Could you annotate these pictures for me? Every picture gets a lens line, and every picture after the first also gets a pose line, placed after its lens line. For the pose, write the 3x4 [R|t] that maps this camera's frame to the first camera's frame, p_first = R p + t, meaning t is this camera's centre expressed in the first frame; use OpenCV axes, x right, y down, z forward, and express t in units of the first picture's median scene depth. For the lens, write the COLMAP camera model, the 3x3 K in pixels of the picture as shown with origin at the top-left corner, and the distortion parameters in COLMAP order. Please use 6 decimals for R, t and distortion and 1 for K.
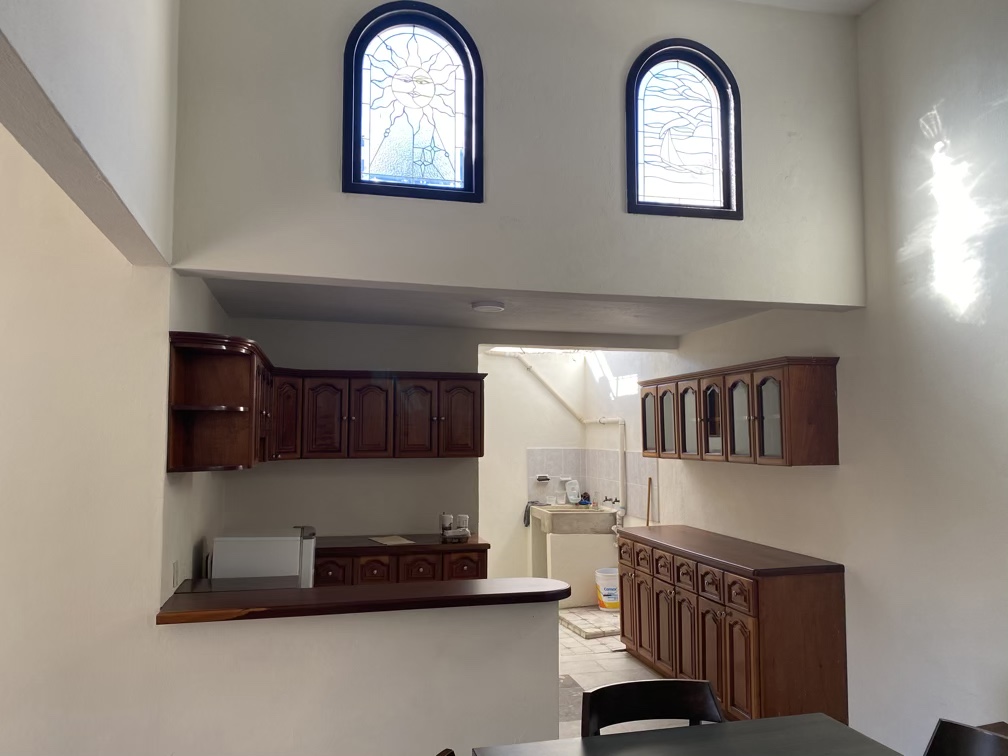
lens RADIAL K [[773.6, 0, 497.9], [0, 773.6, 383.1], [0, 0, 1]] dist [0.102262, -0.175449]
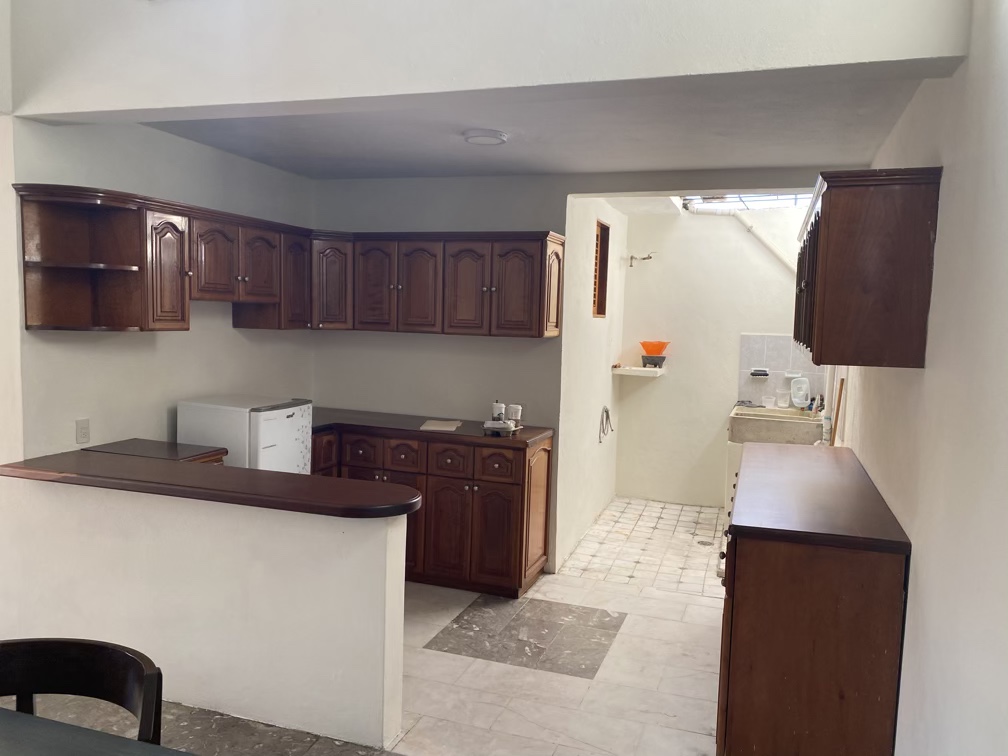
lens RADIAL K [[773.6, 0, 497.9], [0, 773.6, 383.1], [0, 0, 1]] dist [0.102262, -0.175449]
pose [[0.837616, 0.070982, -0.541628, 0.404792], [0.008947, 0.989606, 0.143526, 0.027585], [0.546186, -0.125065, 0.828275, 0.312184]]
